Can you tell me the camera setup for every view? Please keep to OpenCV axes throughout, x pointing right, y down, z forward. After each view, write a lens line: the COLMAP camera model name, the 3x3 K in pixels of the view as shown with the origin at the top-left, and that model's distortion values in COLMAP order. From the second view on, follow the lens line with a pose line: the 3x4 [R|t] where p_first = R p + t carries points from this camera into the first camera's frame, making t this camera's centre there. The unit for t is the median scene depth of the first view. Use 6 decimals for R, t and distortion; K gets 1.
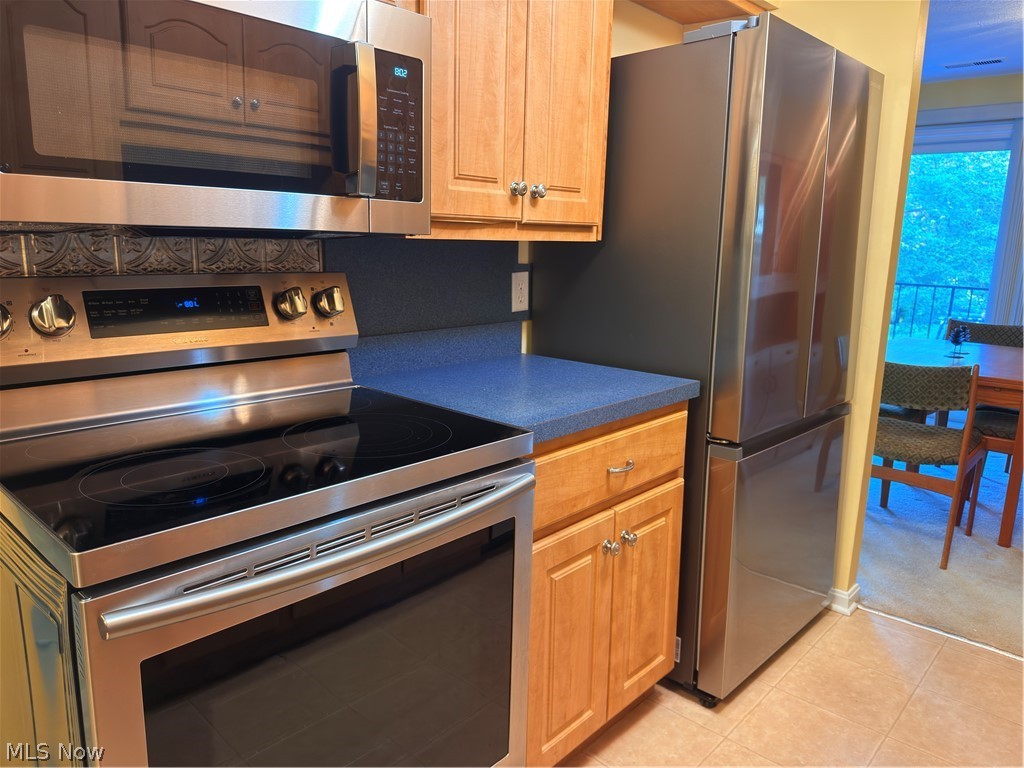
lens RADIAL K [[721.7, 0, 512.2], [0, 721.7, 385.4], [0, 0, 1]] dist [0.061457, -0.081238]
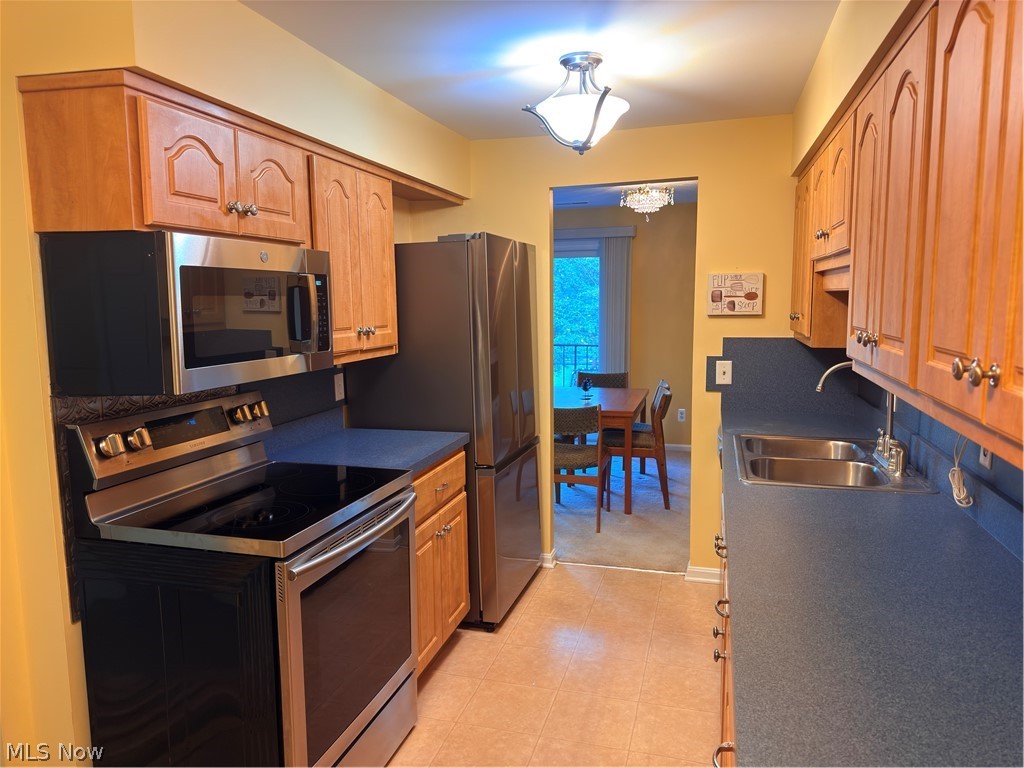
lens RADIAL K [[721.7, 0, 512.2], [0, 721.7, 385.4], [0, 0, 1]] dist [0.061457, -0.081238]
pose [[0.893100, -0.086982, 0.441369, -0.354606], [0.120689, 0.991489, -0.048815, -0.019596], [-0.433367, 0.096865, 0.895997, -0.526339]]
